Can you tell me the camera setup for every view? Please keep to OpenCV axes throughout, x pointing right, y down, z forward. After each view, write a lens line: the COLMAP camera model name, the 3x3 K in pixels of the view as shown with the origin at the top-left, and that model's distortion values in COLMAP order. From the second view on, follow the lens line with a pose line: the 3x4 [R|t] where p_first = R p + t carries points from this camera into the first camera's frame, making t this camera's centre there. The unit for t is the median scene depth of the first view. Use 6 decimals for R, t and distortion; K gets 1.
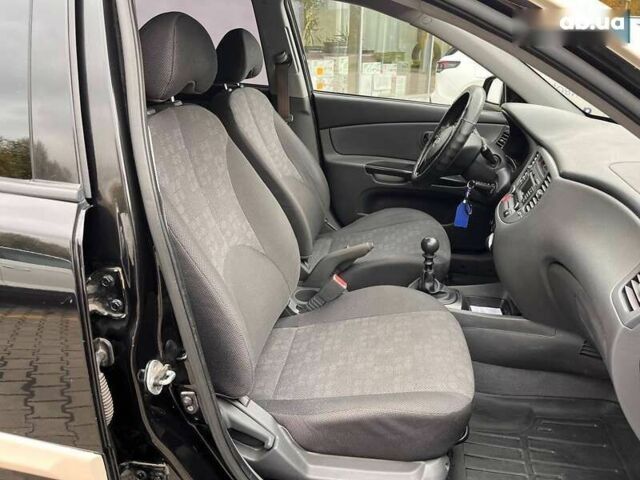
lens RADIAL K [[482.9, 0, 323.0], [0, 482.9, 241.5], [0, 0, 1]] dist [0.075024, -0.109479]
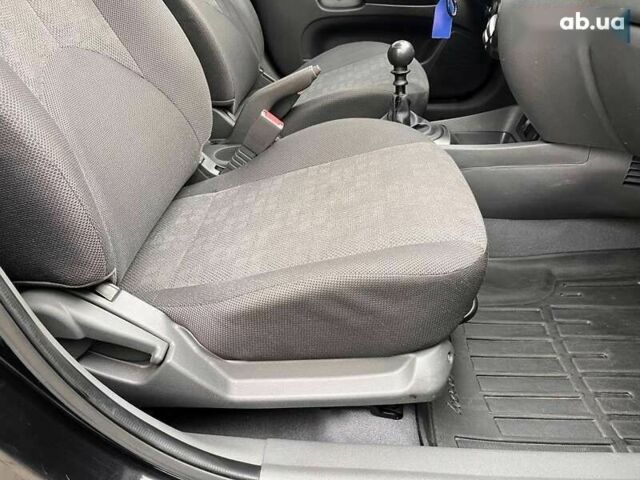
lens RADIAL K [[496.8, 0, 321.4], [0, 496.8, 240.0], [0, 0, 1]] dist [0.073061, -0.140148]
pose [[0.993702, -0.098922, 0.052648, 0.052177], [0.088073, 0.979922, 0.178871, 0.134599], [-0.069285, -0.173108, 0.982463, 0.298139]]
